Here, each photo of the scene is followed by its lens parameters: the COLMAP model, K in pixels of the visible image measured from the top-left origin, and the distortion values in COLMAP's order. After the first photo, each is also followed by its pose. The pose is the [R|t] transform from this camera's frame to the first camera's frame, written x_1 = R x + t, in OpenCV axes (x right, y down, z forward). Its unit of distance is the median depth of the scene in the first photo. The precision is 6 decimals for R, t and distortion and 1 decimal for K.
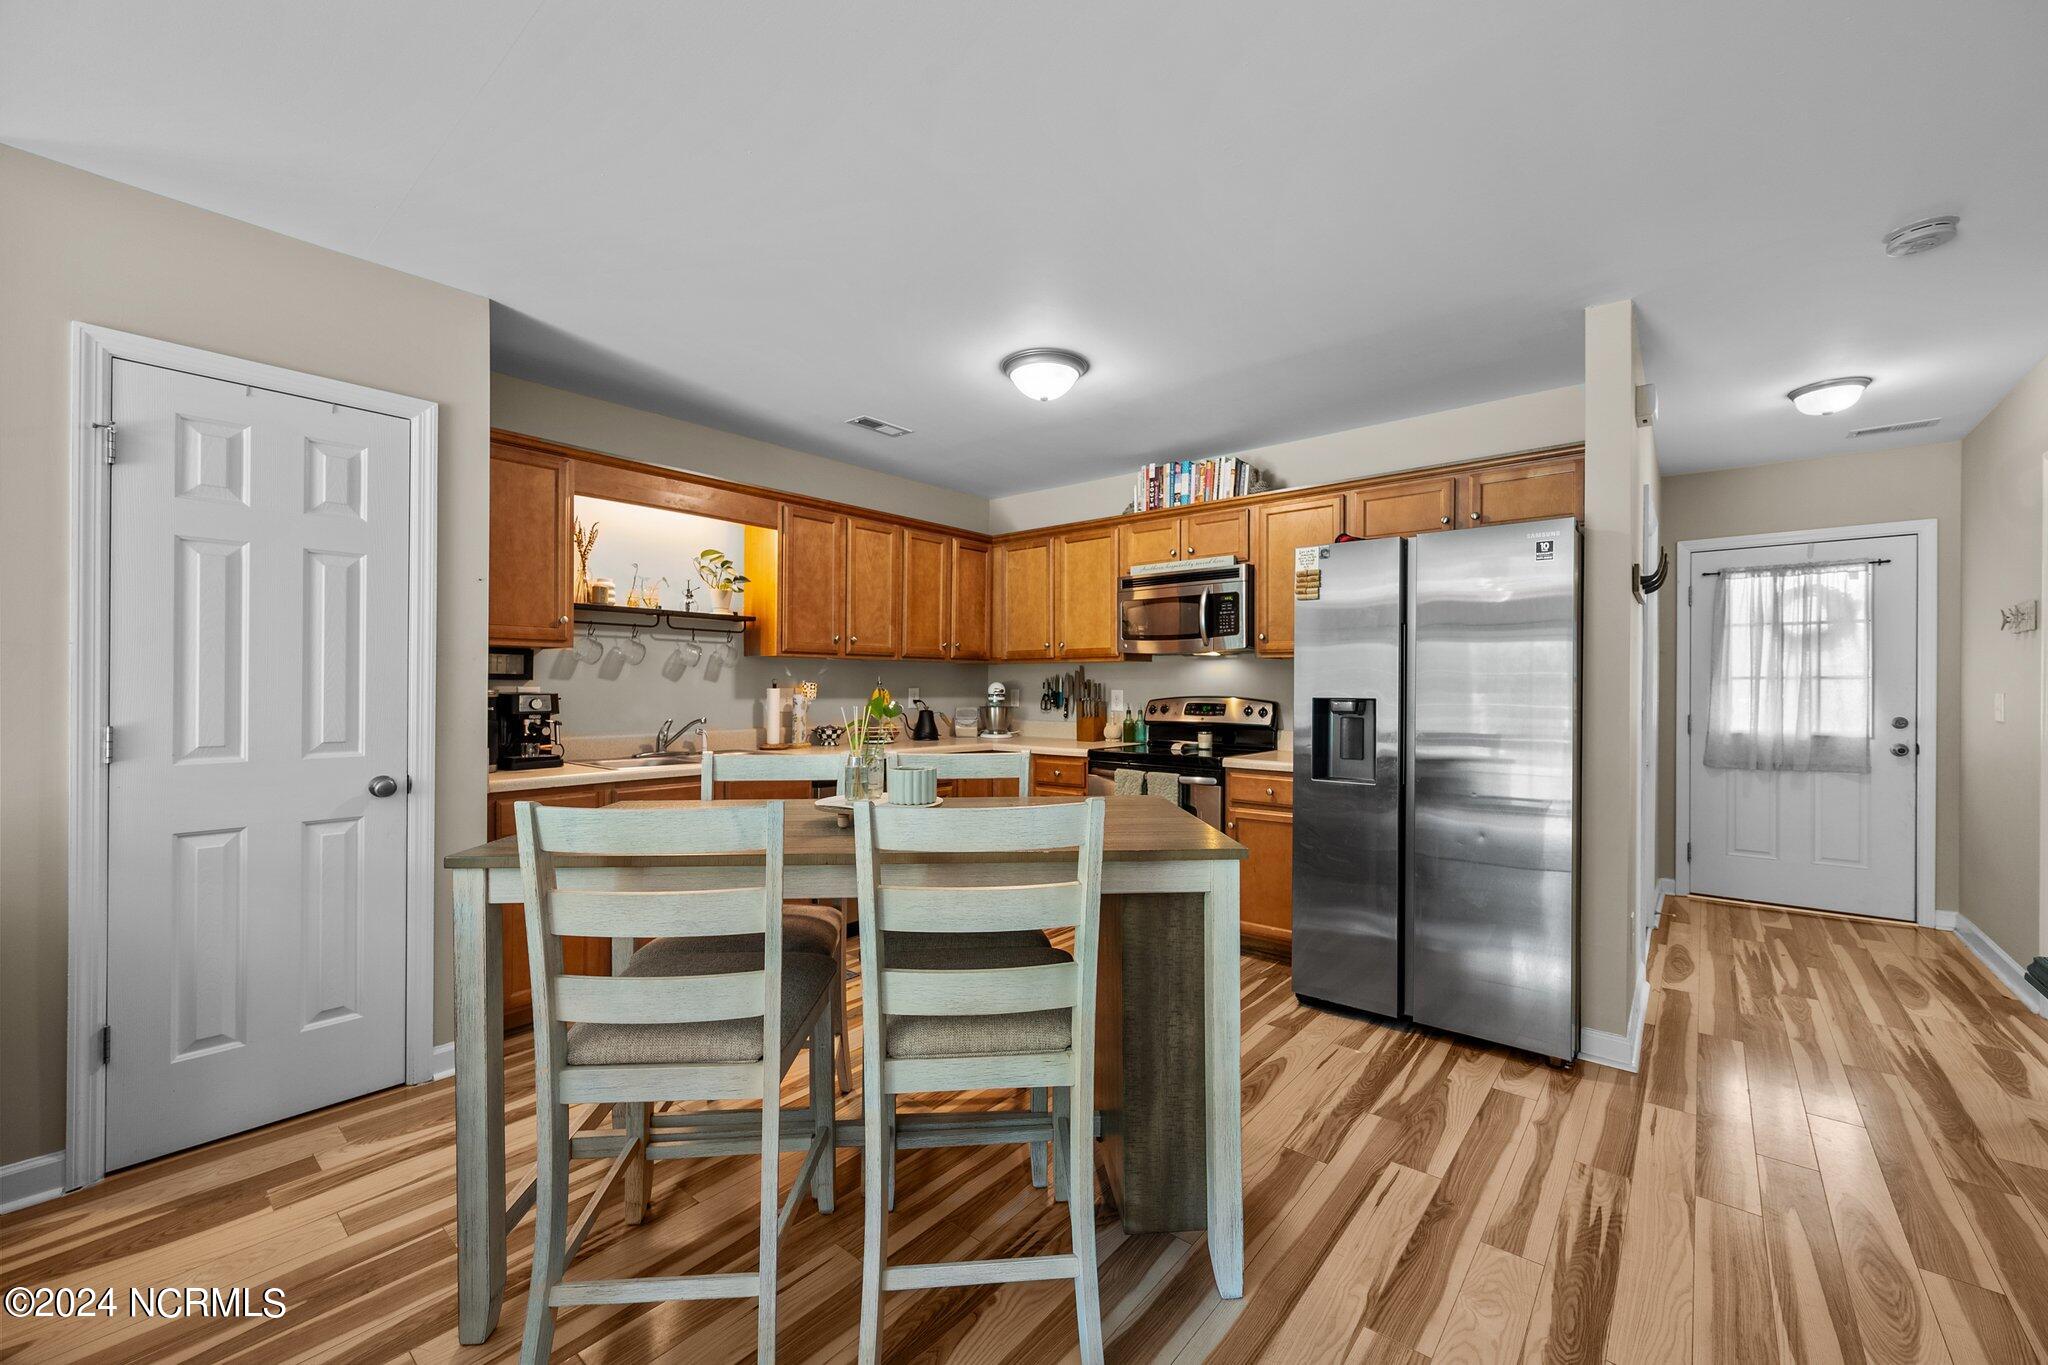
lens RADIAL K [[806.1, 0, 1030.6], [0, 806.1, 688.3], [0, 0, 1]] dist [-0.000330, 0.000205]
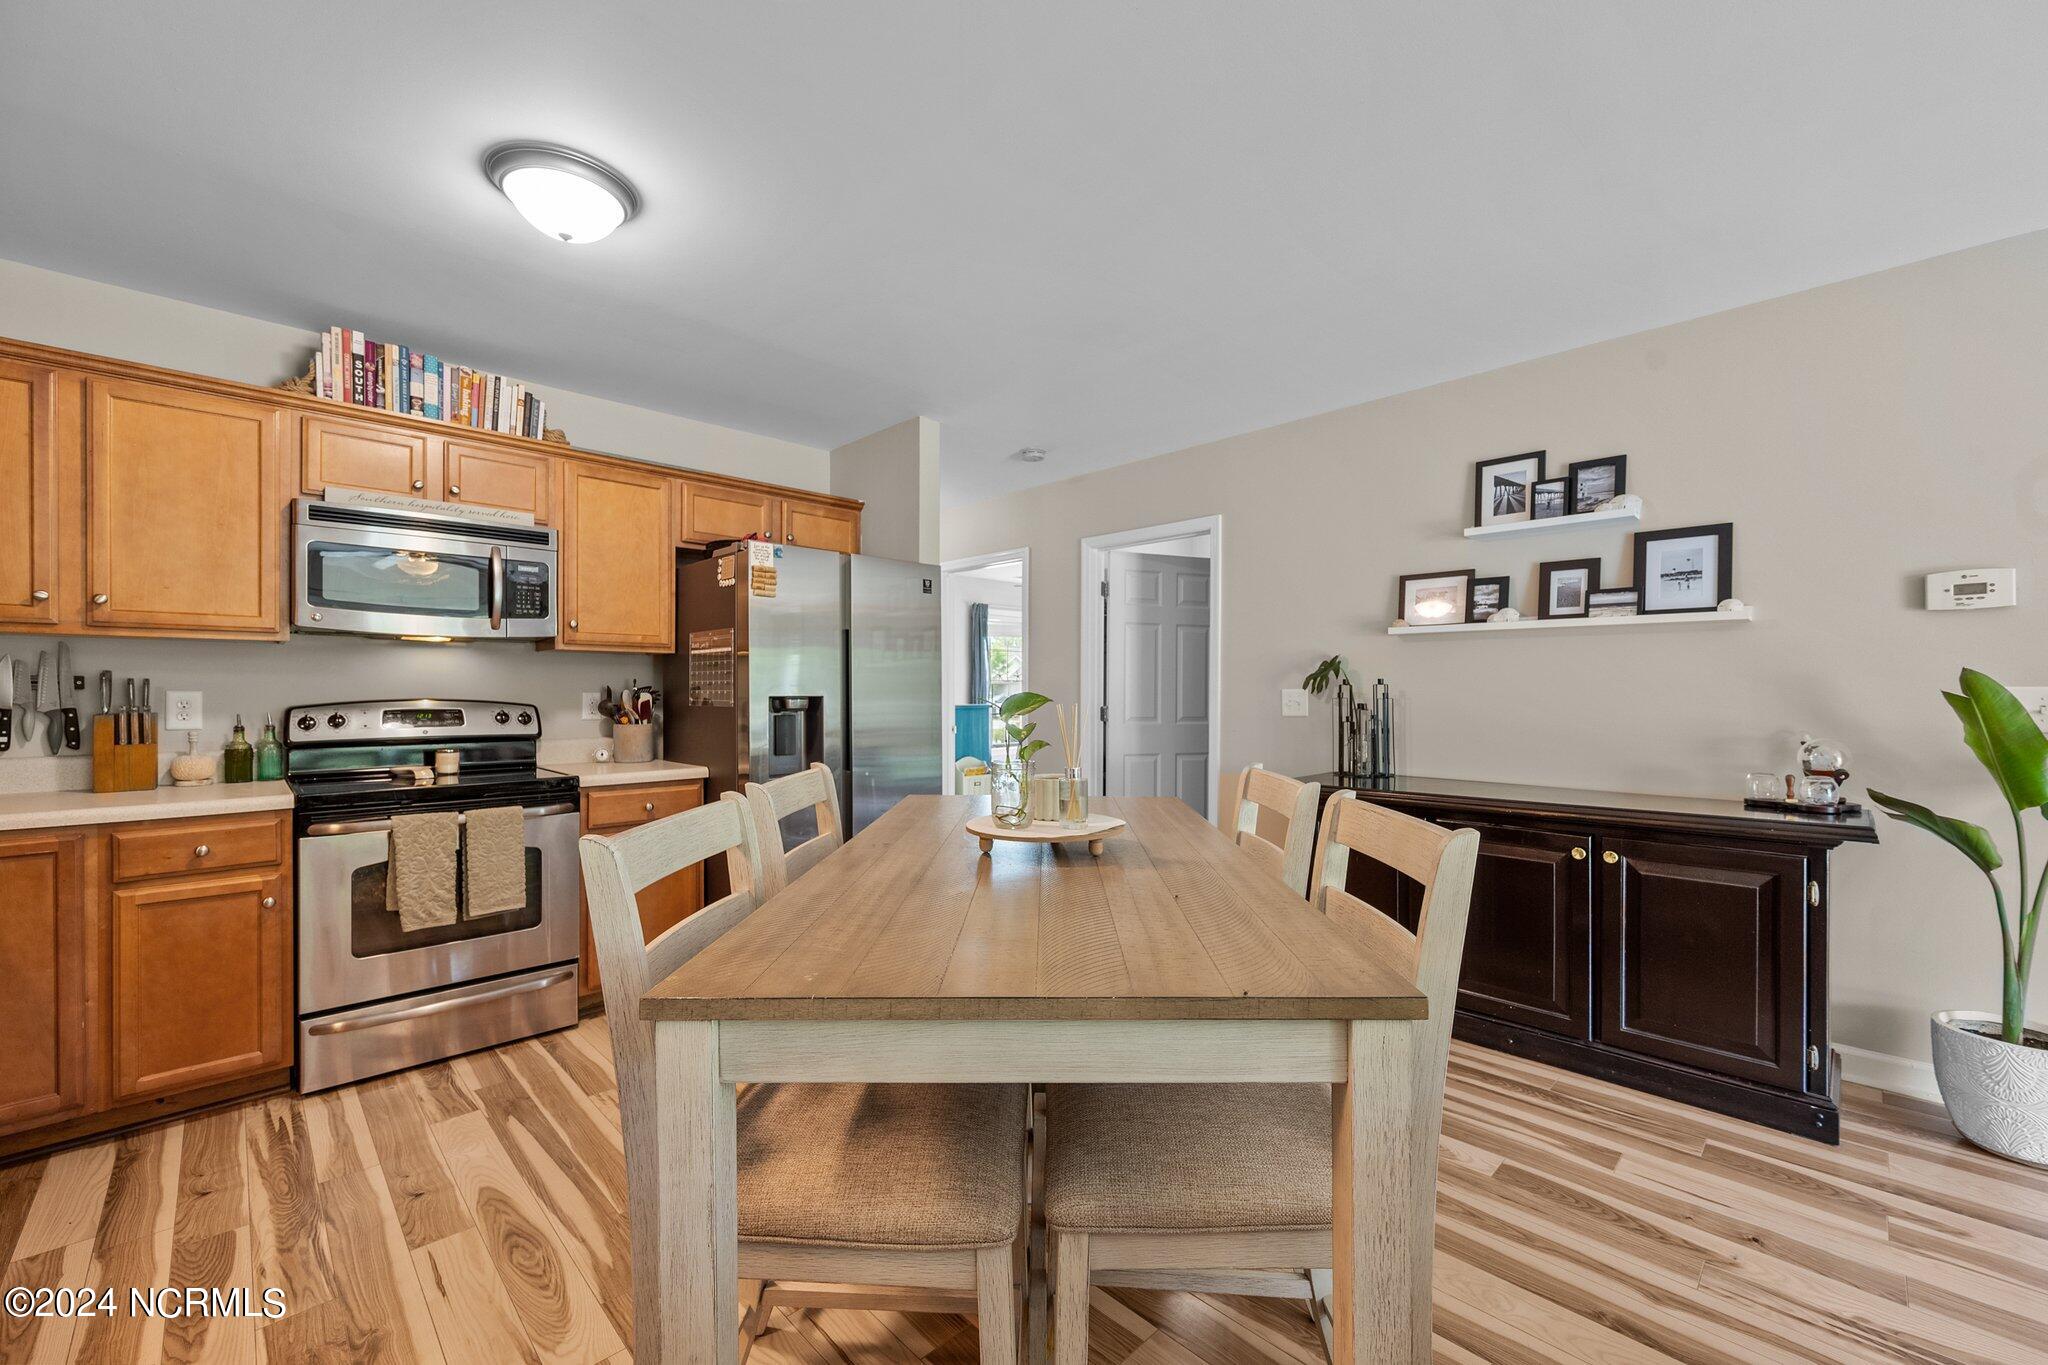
lens RADIAL K [[812.4, 0, 1034.2], [0, 812.4, 692.0], [0, 0, 1]] dist [-0.000962, -0.000073]
pose [[0.092382, -0.002733, 0.995720, -0.457220], [0.003080, 0.999992, 0.002459, 0.003721], [-0.995719, 0.002840, 0.092389, 0.437213]]
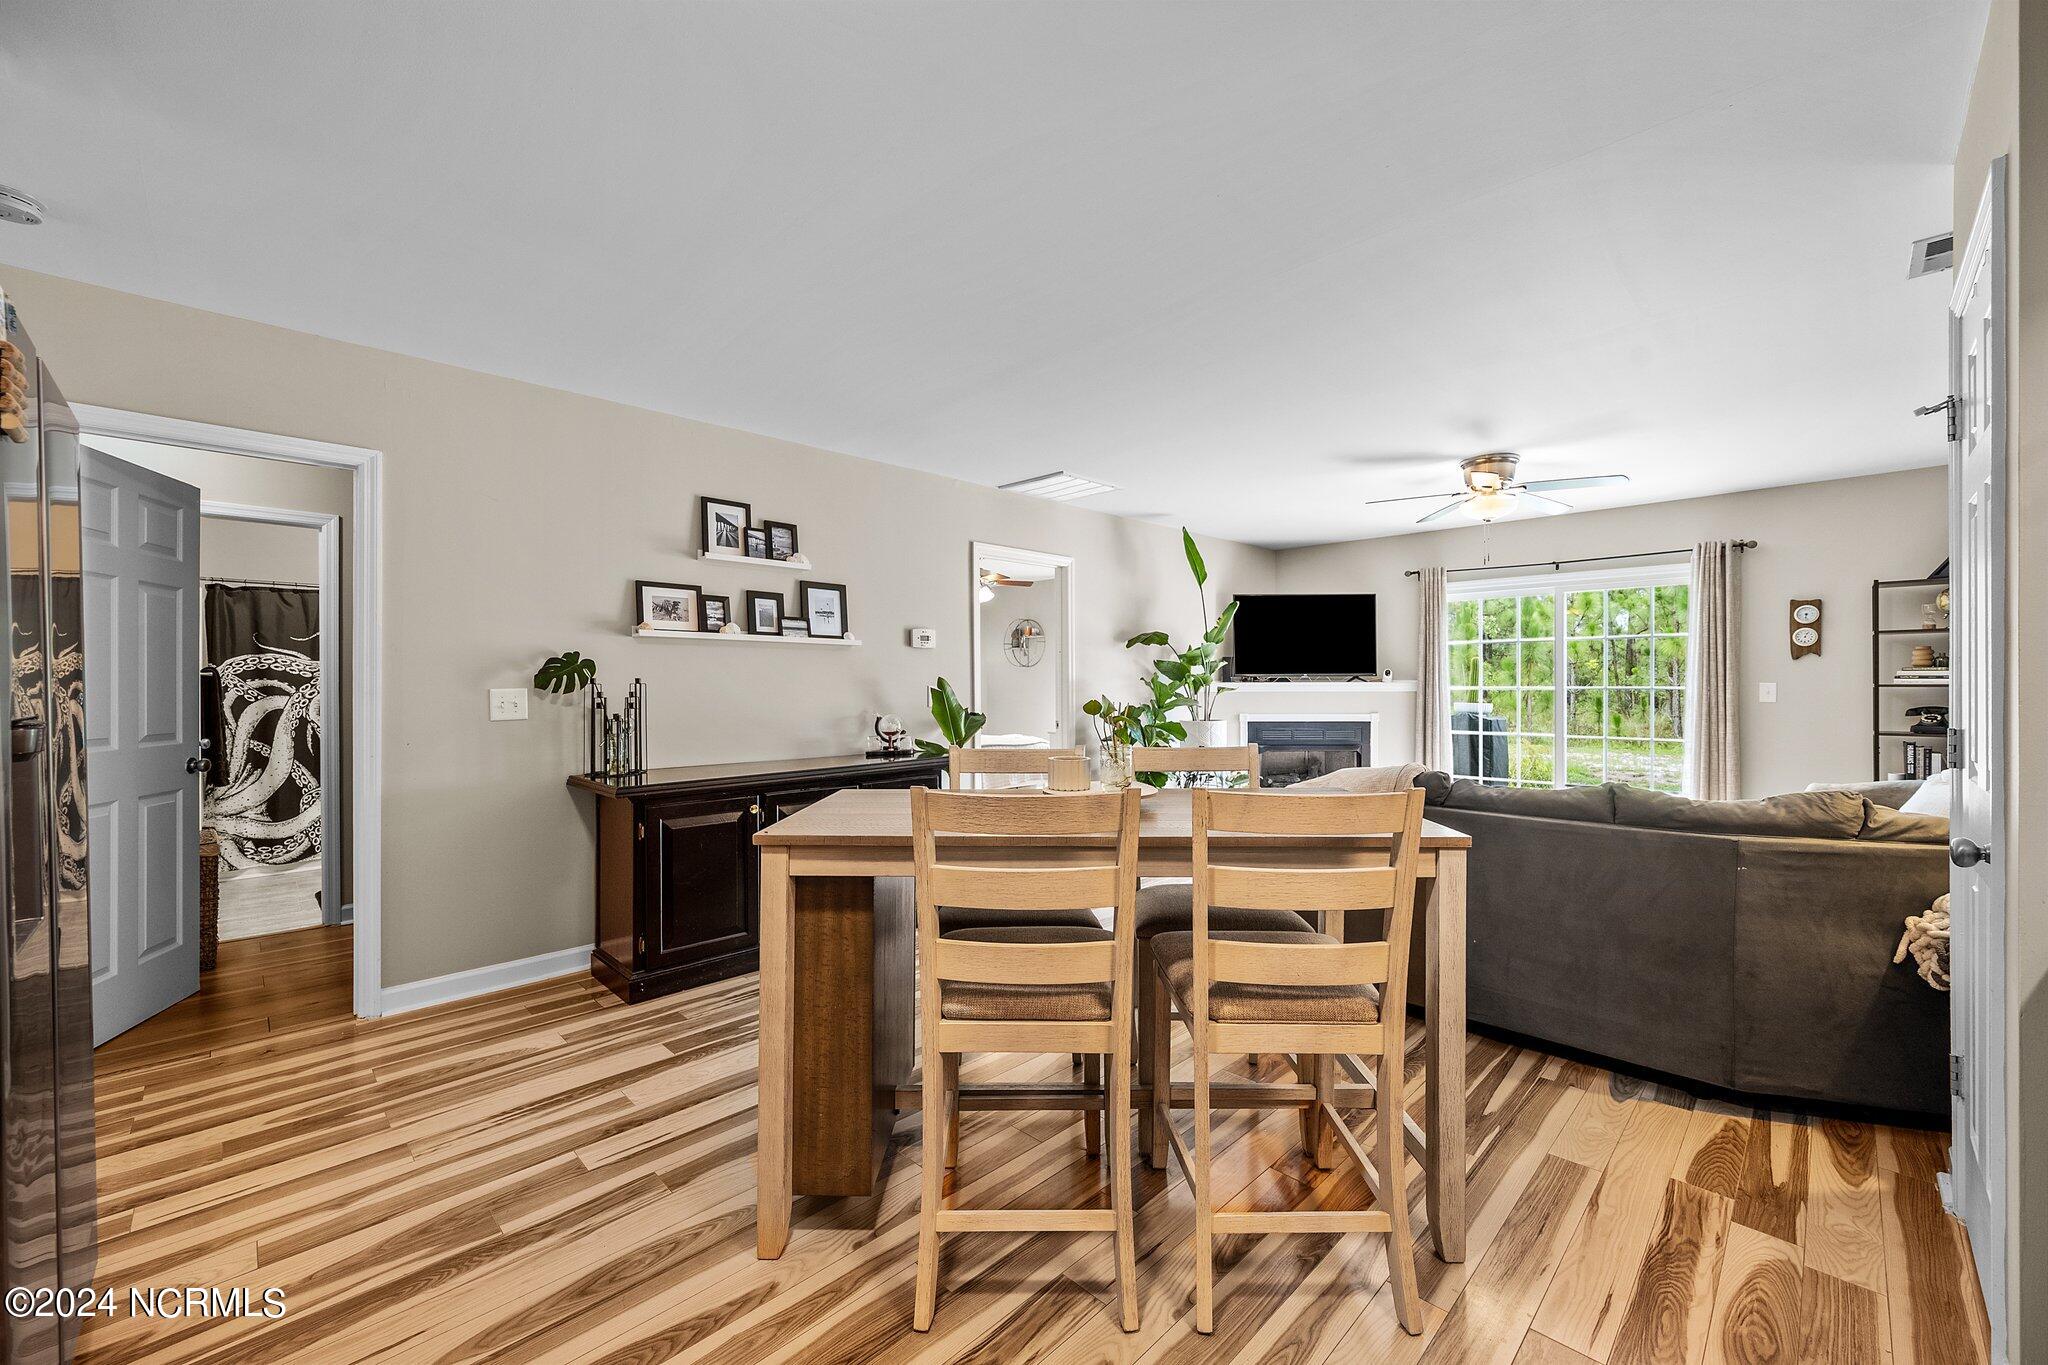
lens RADIAL K [[805.5, 0, 1028.6], [0, 805.5, 683.1], [0, 0, 1]] dist [0.000371, 0.000339]
pose [[-0.995442, 0.000741, 0.095367, -0.090485], [0.001055, 0.999994, 0.003236, -0.003849], [-0.095364, 0.003322, -0.995437, 0.975657]]
